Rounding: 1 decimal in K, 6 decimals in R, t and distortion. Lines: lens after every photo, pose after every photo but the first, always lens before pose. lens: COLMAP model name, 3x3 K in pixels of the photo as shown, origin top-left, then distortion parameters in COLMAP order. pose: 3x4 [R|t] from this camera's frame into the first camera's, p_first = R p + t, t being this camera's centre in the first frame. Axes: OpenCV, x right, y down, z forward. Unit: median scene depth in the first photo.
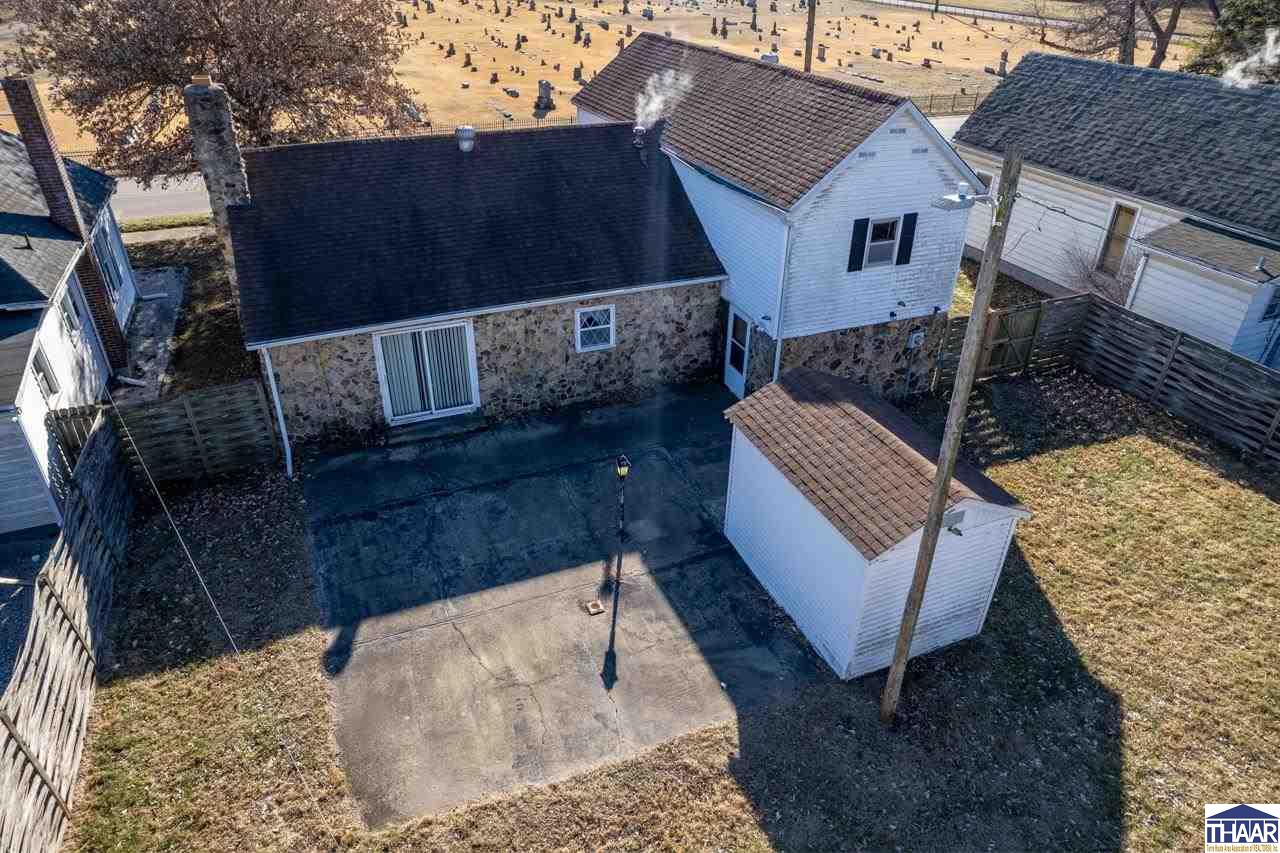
lens RADIAL K [[822.7, 0, 640.0], [0, 822.7, 426.5], [0, 0, 1]] dist [-0.077690, 0.069630]
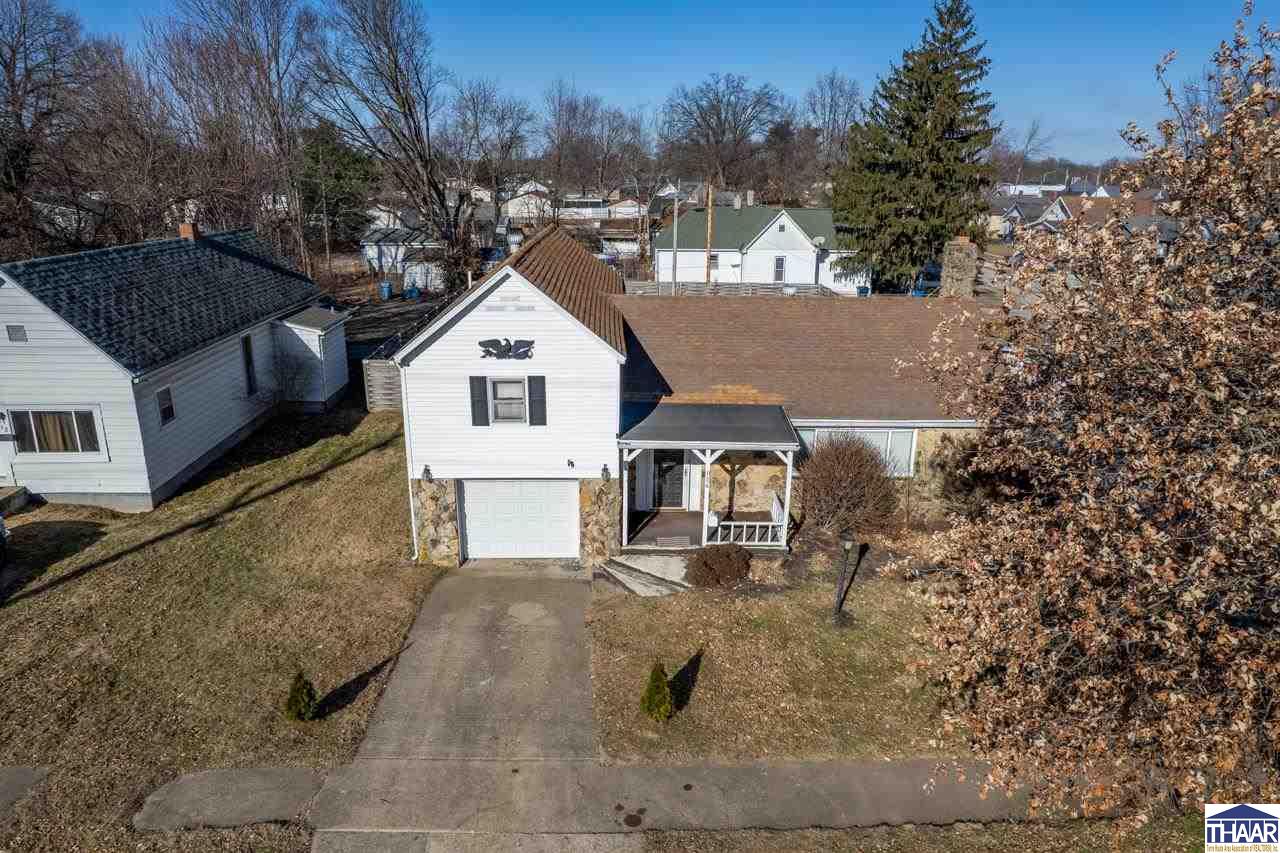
lens RADIAL K [[816.3, 0, 640.0], [0, 816.3, 426.5], [0, 0, 1]] dist [-0.050794, 0.002568]
pose [[0.942254, 0.101997, -0.318988, 0.789596], [-0.170817, 0.965650, -0.195807, -0.020575], [0.288060, 0.238989, 0.927311, 0.097479]]
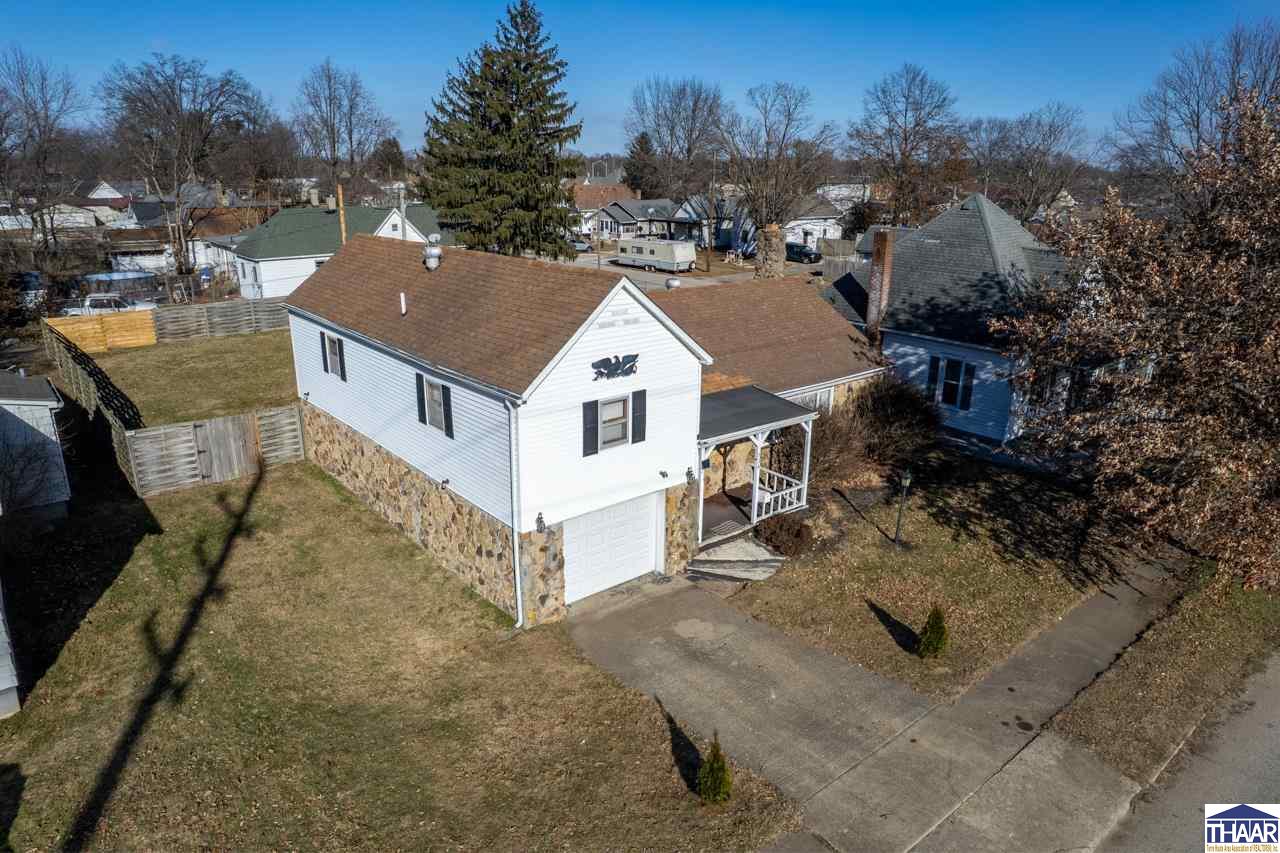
lens RADIAL K [[816.3, 0, 640.0], [0, 816.3, 426.5], [0, 0, 1]] dist [-0.050794, 0.002568]
pose [[0.945410, -0.096797, 0.311175, 0.025239], [0.161687, 0.968378, -0.190002, -0.033155], [-0.282943, 0.229943, 0.931166, 0.095460]]
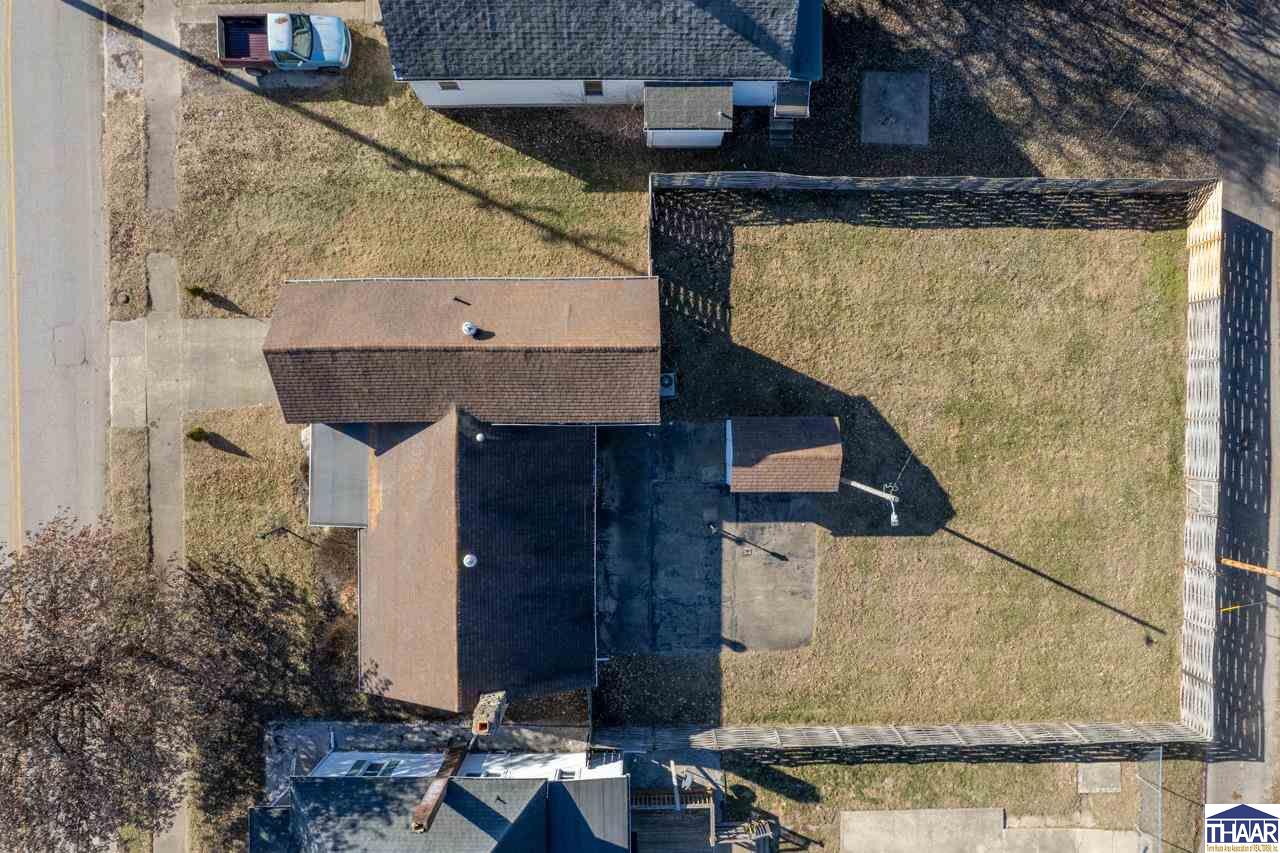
lens RADIAL K [[816.3, 0, 640.0], [0, 816.3, 426.5], [0, 0, 1]] dist [-0.050794, 0.002568]
pose [[0.382534, -0.923485, -0.029033, 0.191315], [0.473835, 0.169106, 0.864224, -1.695990], [-0.793189, -0.344352, 0.502268, 0.106006]]
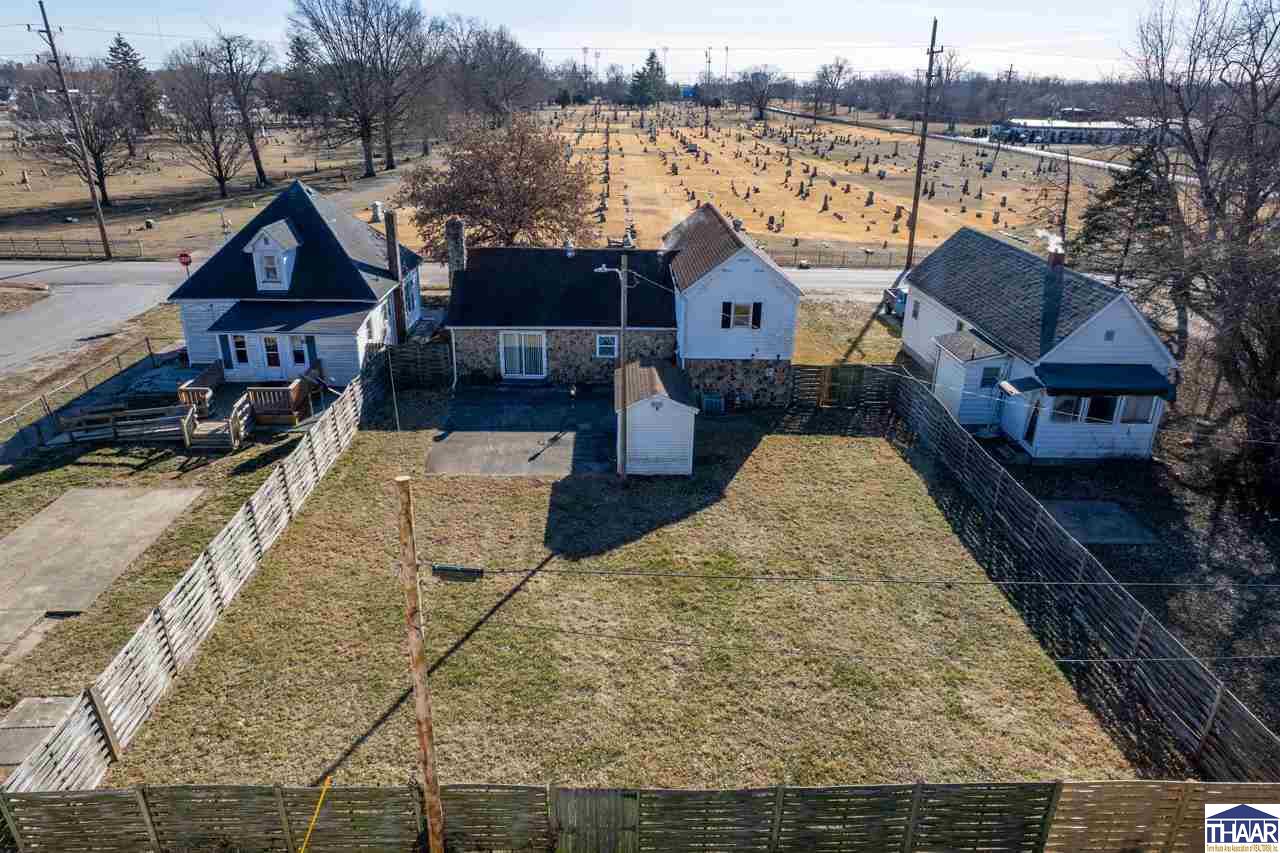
lens RADIAL K [[816.3, 0, 640.0], [0, 816.3, 426.5], [0, 0, 1]] dist [-0.050794, 0.002568]
pose [[0.935612, 0.140923, -0.323682, 0.743435], [-0.188064, 0.974902, -0.119158, 0.314557], [0.298766, 0.172359, 0.938633, -0.868498]]
